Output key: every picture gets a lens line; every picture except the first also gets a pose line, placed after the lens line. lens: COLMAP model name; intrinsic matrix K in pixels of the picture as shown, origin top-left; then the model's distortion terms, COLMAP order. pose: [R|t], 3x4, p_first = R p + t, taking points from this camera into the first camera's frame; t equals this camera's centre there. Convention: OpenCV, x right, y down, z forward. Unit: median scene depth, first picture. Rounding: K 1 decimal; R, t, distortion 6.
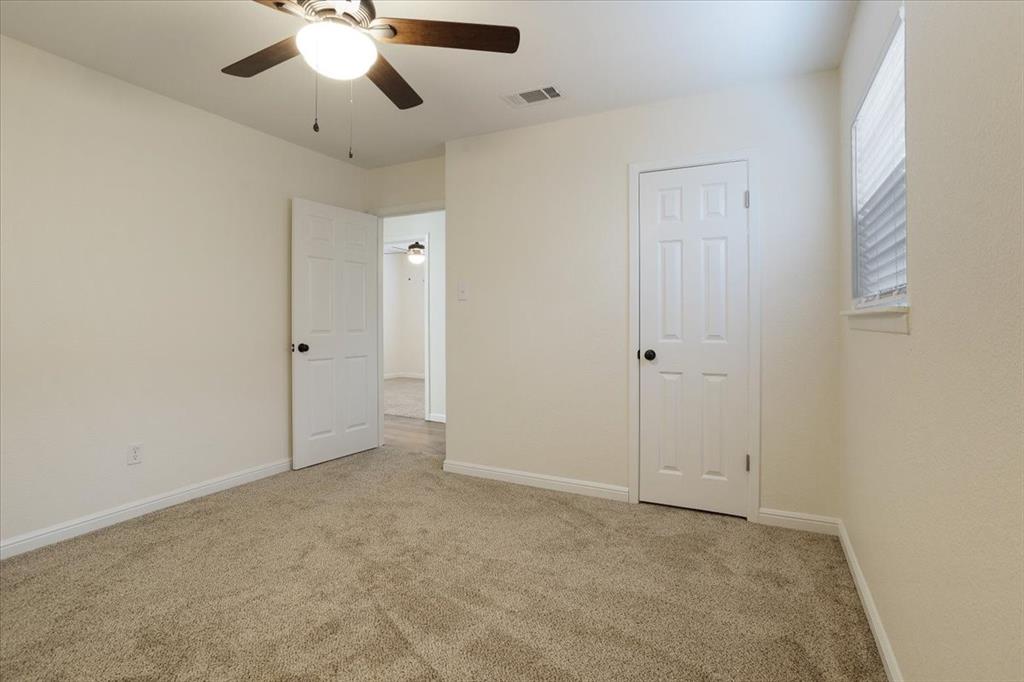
lens RADIAL K [[496.9, 0, 514.4], [0, 496.9, 331.9], [0, 0, 1]] dist [-0.028355, 0.005705]
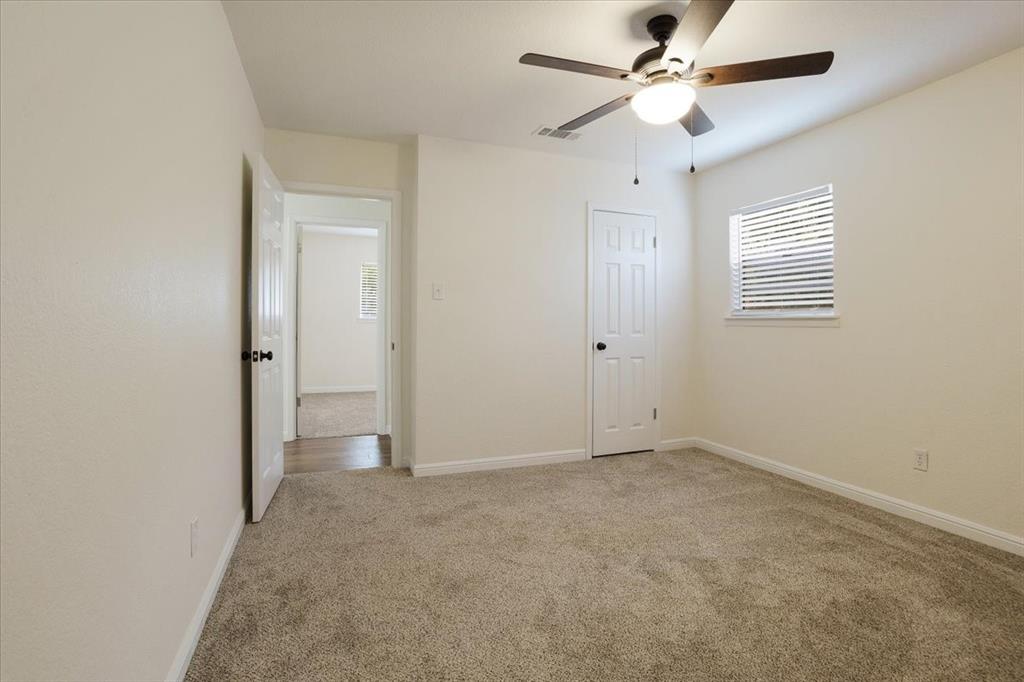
lens RADIAL K [[496.9, 0, 517.3], [0, 496.9, 334.9], [0, 0, 1]] dist [-0.028355, 0.005705]
pose [[0.664629, -0.017044, 0.746979, -0.900852], [0.012925, 0.999852, 0.011313, -0.003101], [-0.747062, 0.002136, 0.664751, 0.272130]]
